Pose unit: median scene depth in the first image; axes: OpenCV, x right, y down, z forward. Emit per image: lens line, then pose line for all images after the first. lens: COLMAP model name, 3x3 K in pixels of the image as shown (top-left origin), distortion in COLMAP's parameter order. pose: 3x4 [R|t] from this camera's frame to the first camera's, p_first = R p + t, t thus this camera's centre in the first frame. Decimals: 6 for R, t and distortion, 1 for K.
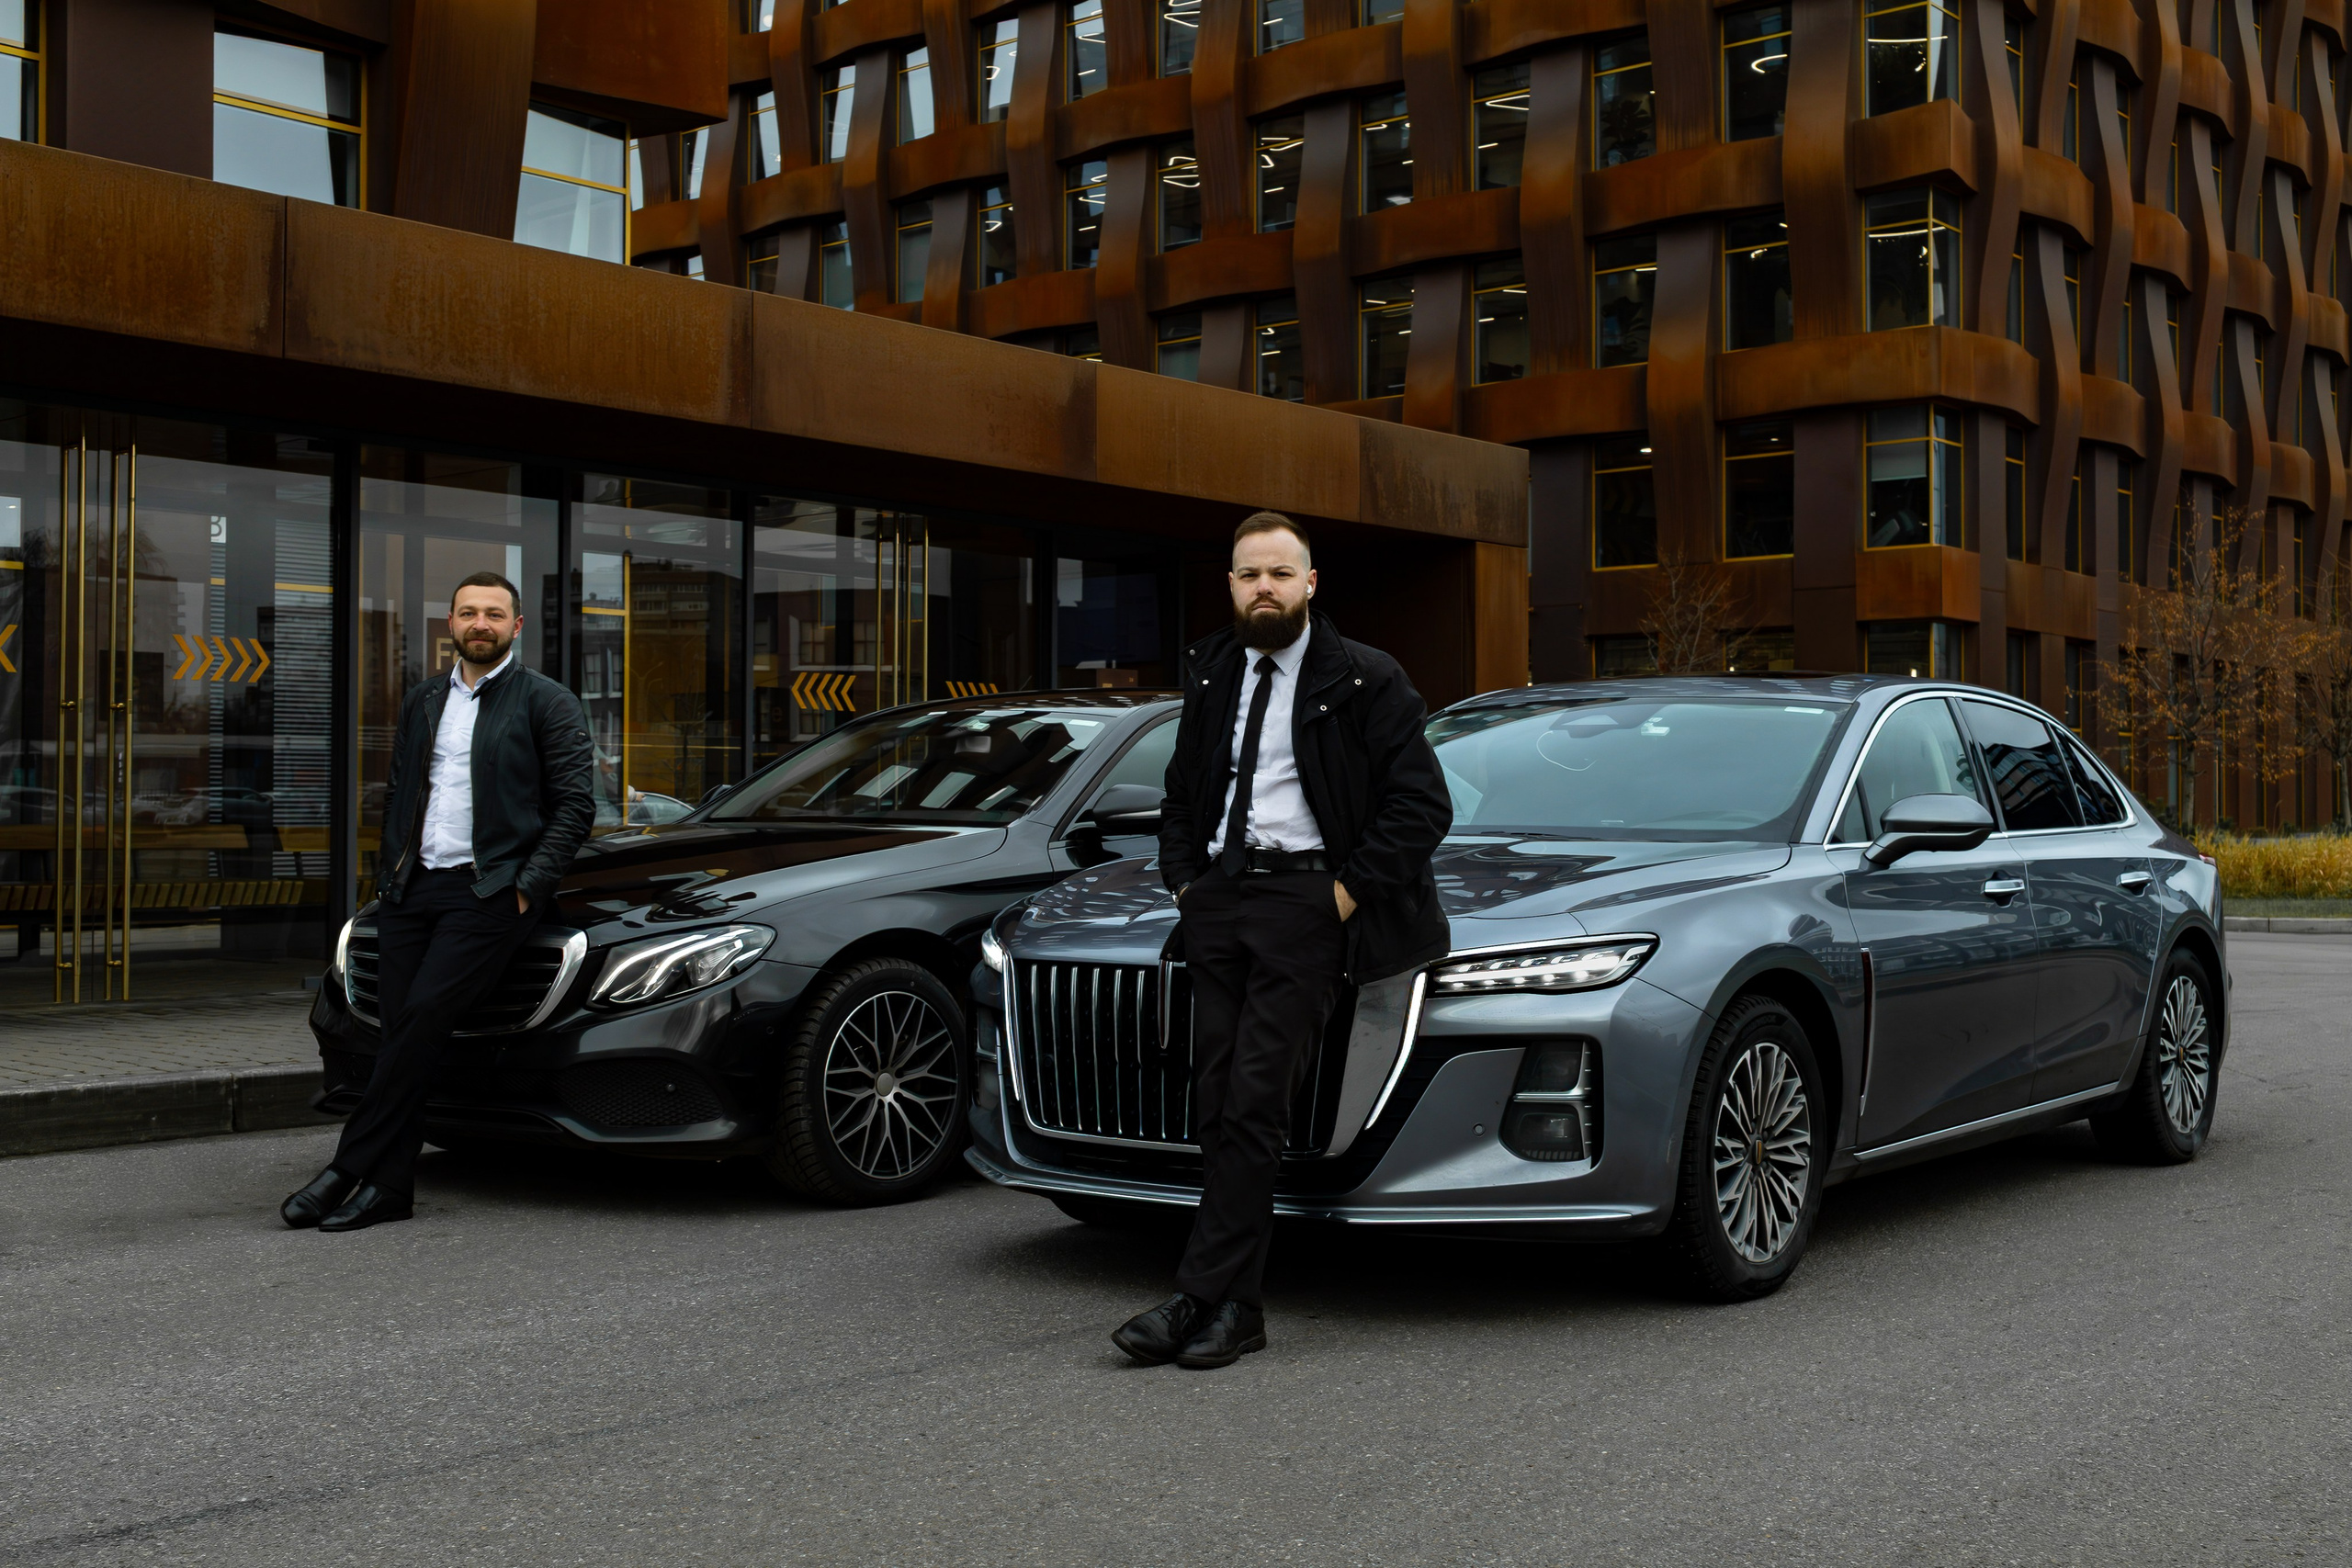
lens RADIAL K [[2786.3, 0, 1176.0], [0, 2786.3, 784.0], [0, 0, 1]] dist [-0.020113, 0.023803]
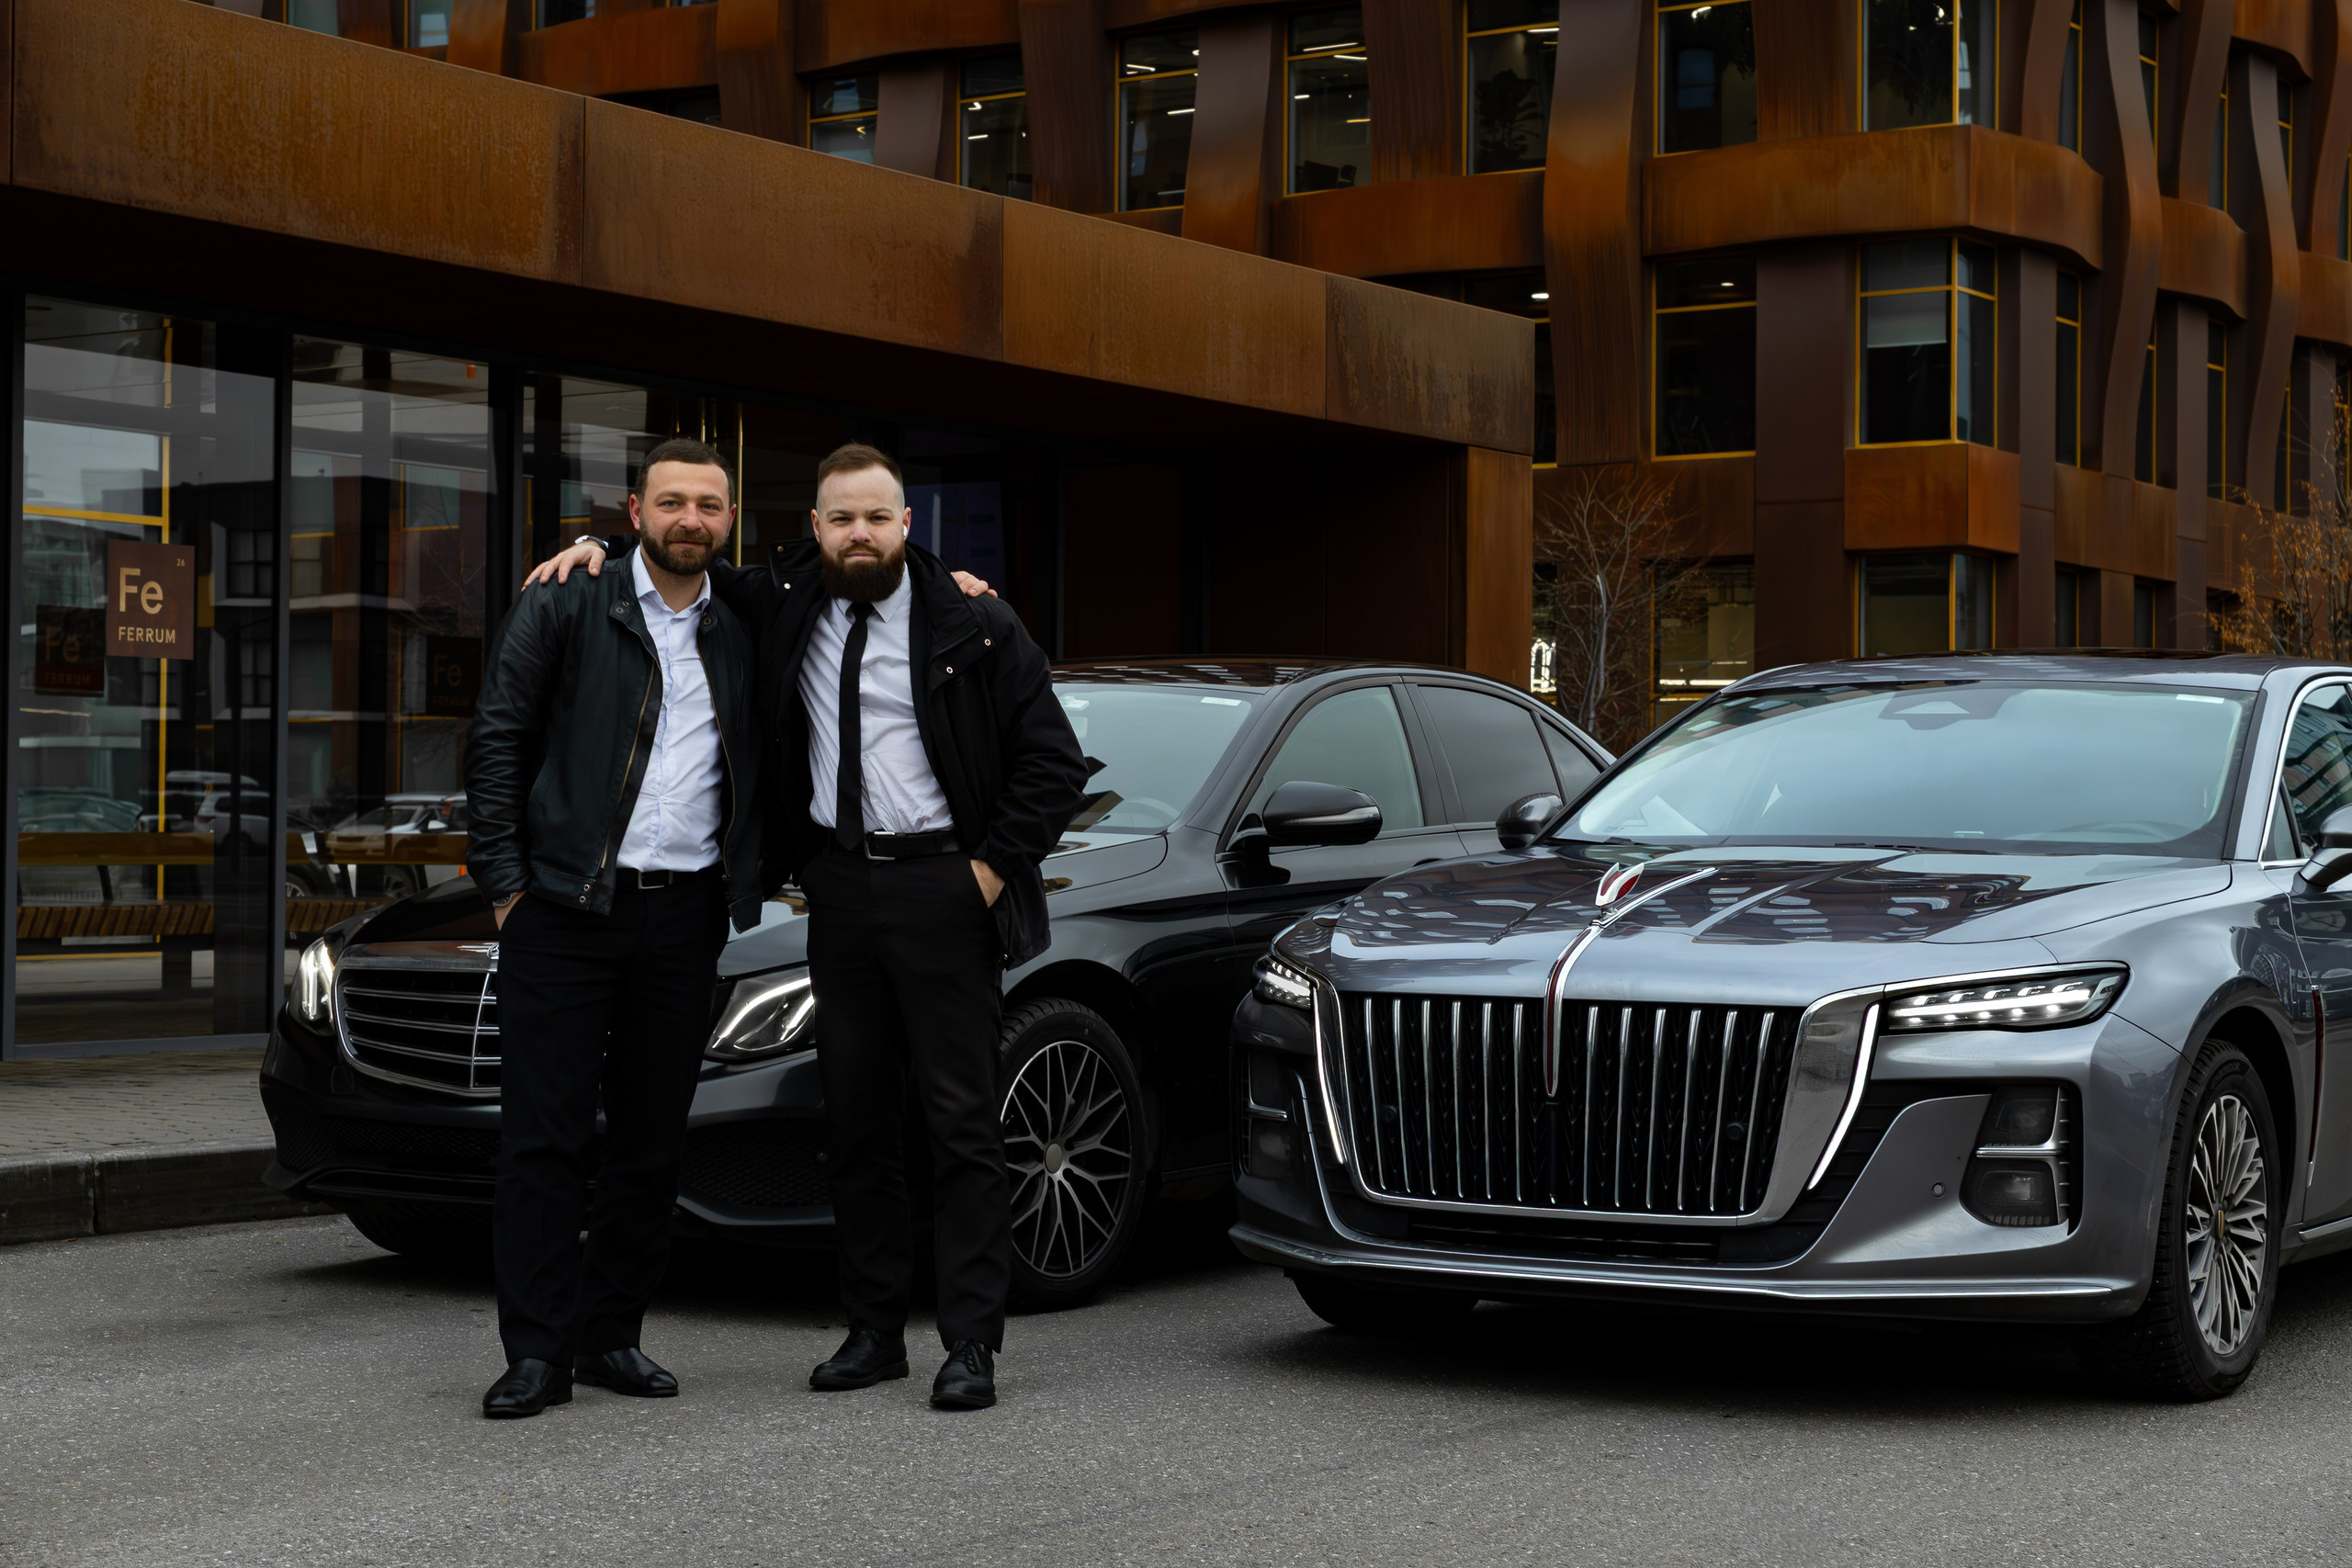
lens RADIAL K [[4243.6, 0, 1176.0], [0, 4243.6, 784.0], [0, 0, 1]] dist [0.003149, 0.413158]
pose [[0.994460, 0.007526, 0.104847, -0.090054], [-0.007655, 0.999970, 0.000826, 0.000096], [-0.104837, -0.001624, 0.994488, -0.093631]]
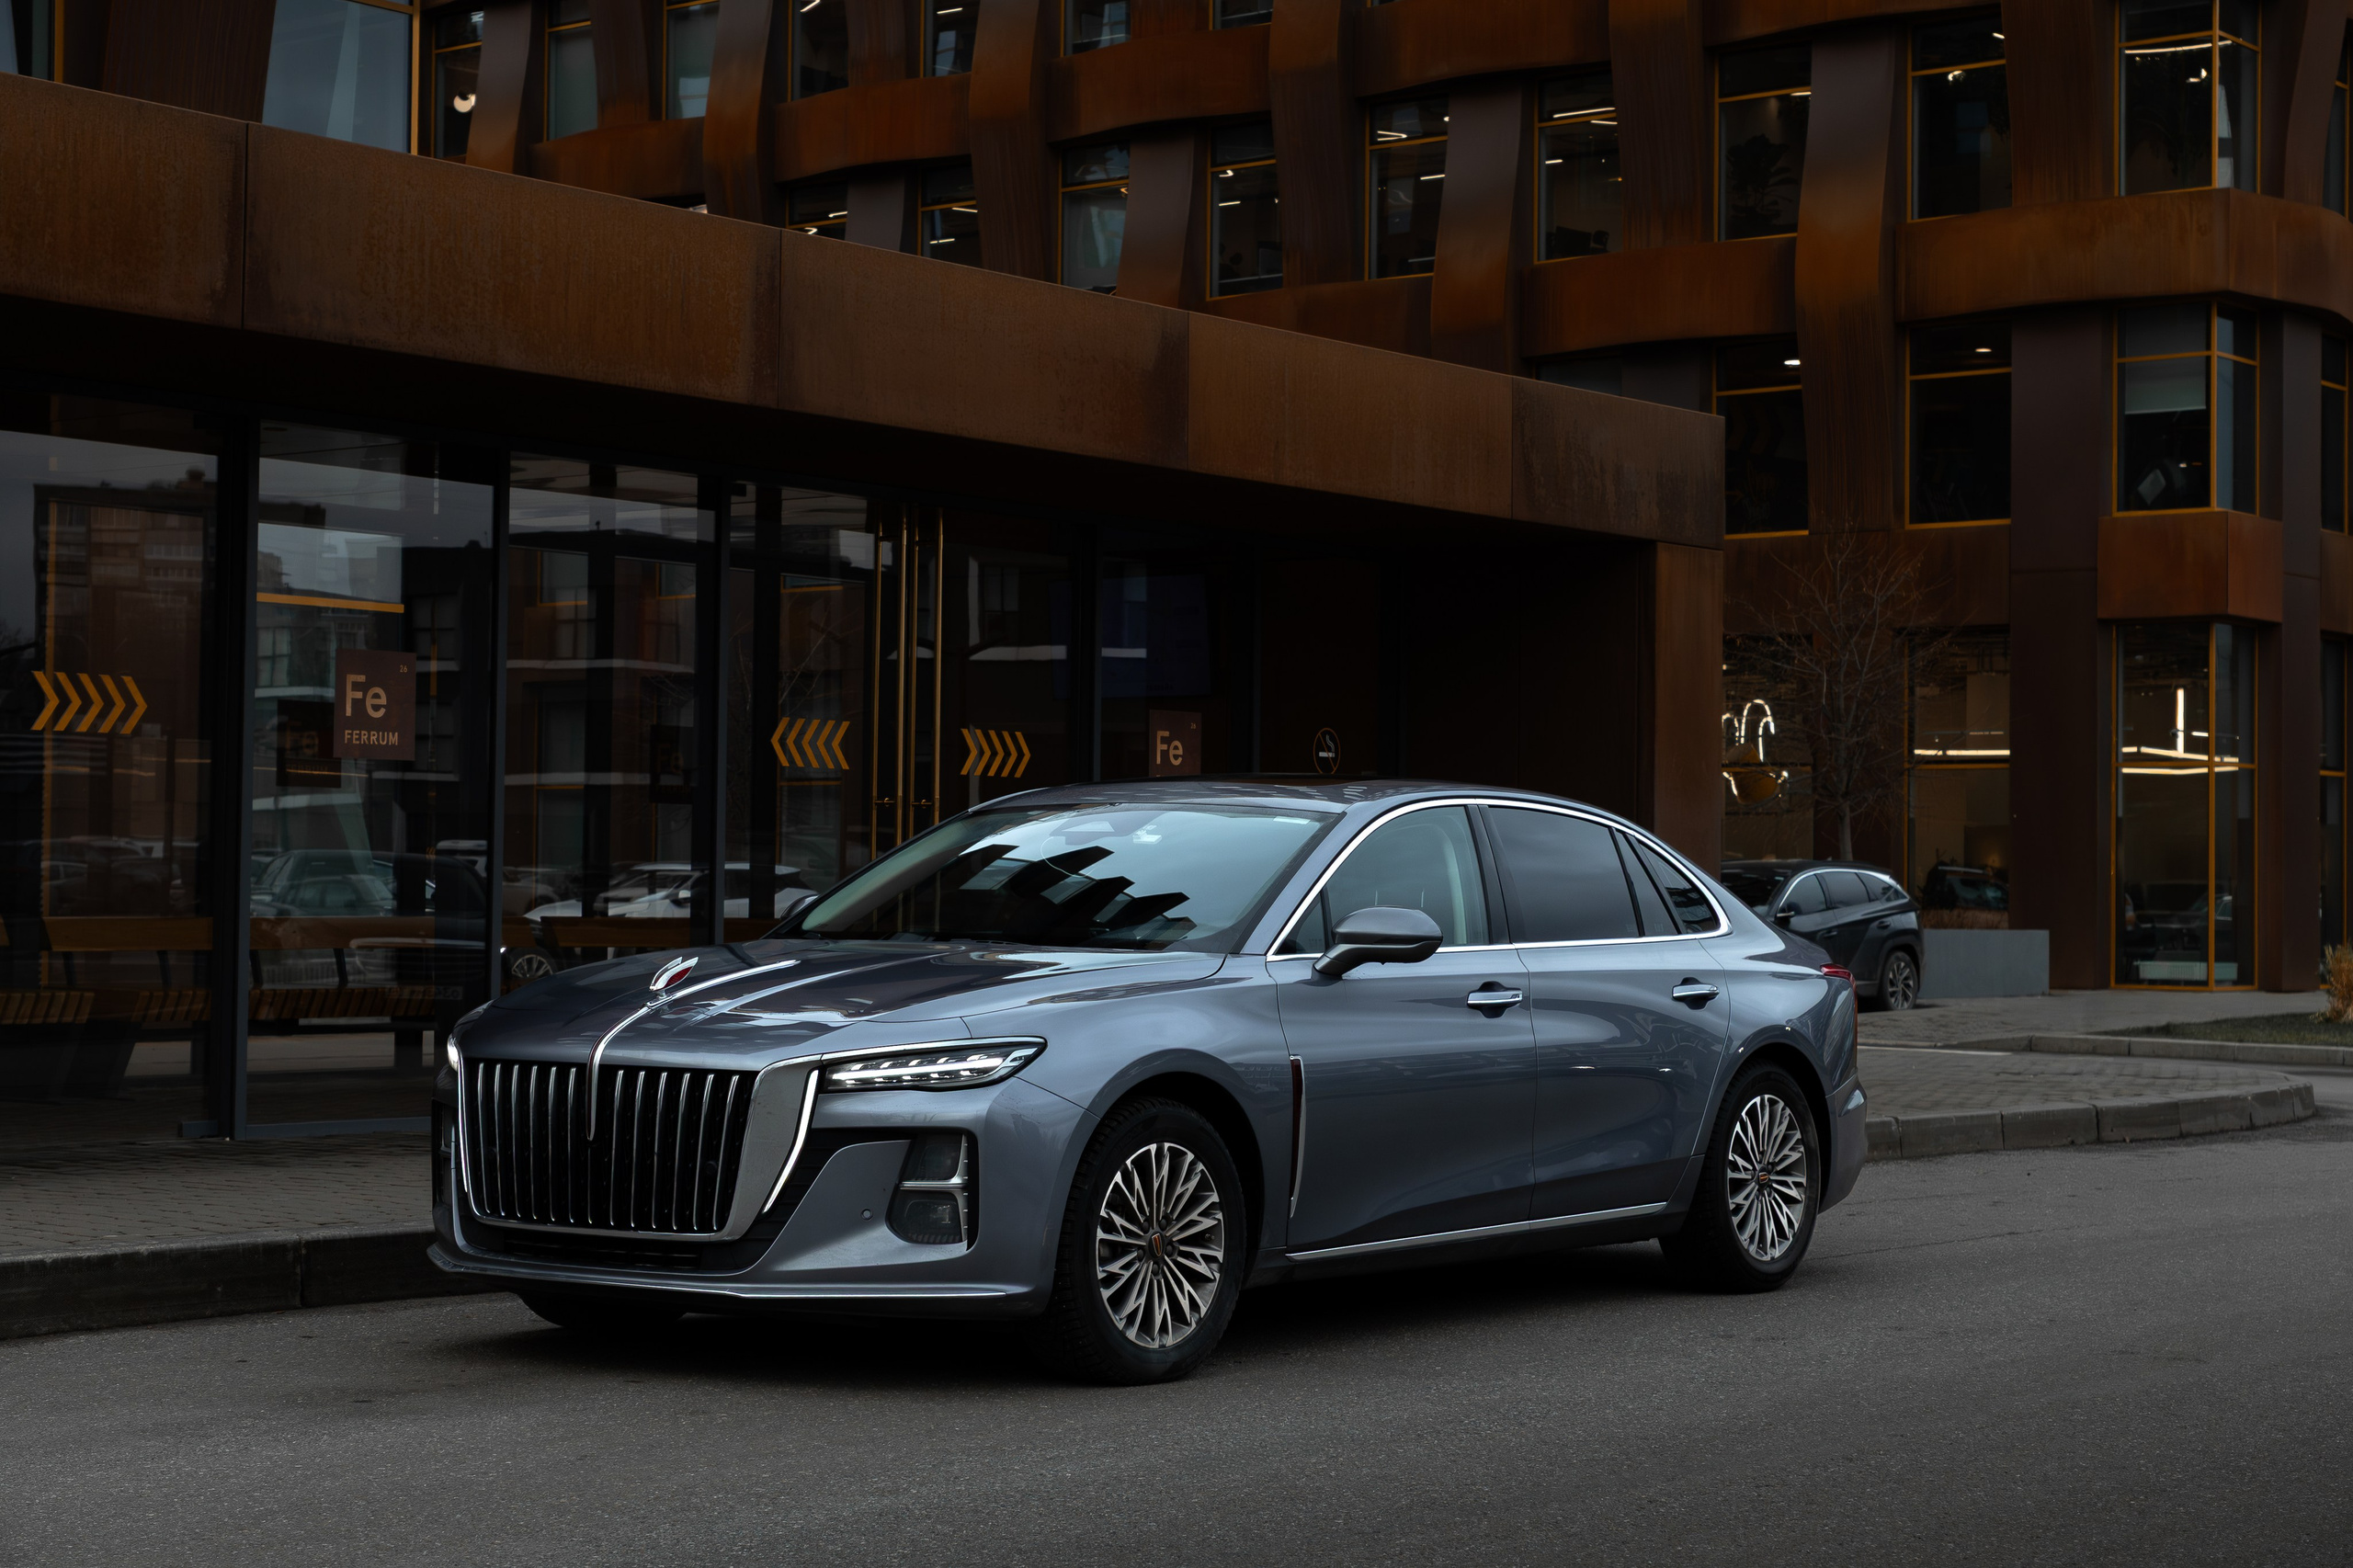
lens RADIAL K [[4339.7, 0, 1172.1], [0, 4339.7, 772.5], [0, 0, 1]] dist [0.004673, 0.323400]
pose [[0.999172, 0.010097, 0.039404, -0.071415], [-0.009512, 0.999842, -0.015008, -0.008310], [-0.039549, 0.014620, 0.999111, -0.155794]]
